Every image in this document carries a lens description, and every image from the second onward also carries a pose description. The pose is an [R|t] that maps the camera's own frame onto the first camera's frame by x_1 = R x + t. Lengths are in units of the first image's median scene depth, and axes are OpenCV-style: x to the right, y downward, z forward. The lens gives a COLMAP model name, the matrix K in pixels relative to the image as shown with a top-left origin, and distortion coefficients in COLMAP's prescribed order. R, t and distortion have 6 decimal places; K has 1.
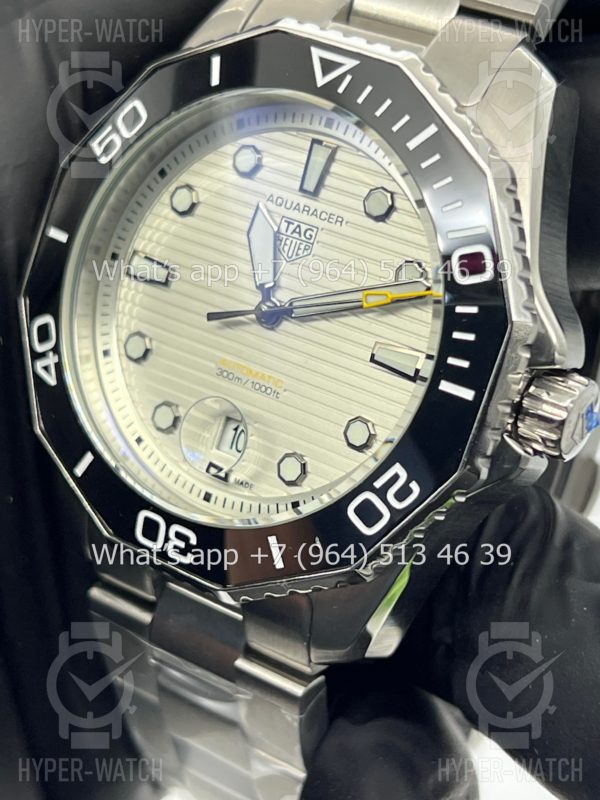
lens RADIAL K [[1860.3, 0, 300.0], [0, 1860.3, 400.0], [0, 0, 1]] dist [0.422892, -0.229127]
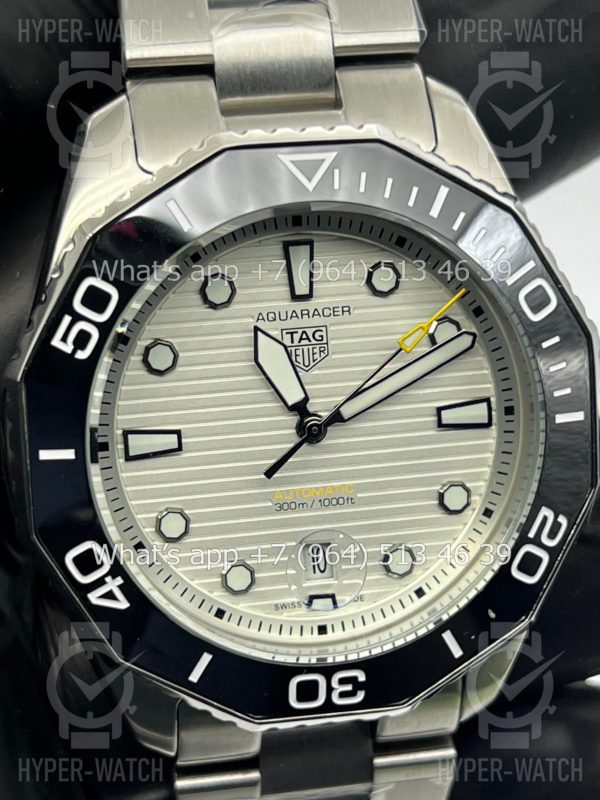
lens RADIAL K [[1825.7, 0, 295.7], [0, 1825.7, 419.3], [0, 0, 1]] dist [0.417548, 0.312109]
pose [[0.696542, -0.437972, 0.568340, -0.550805], [0.357104, 0.898628, 0.254841, -0.291551], [-0.622340, 0.025449, 0.782333, 0.276971]]
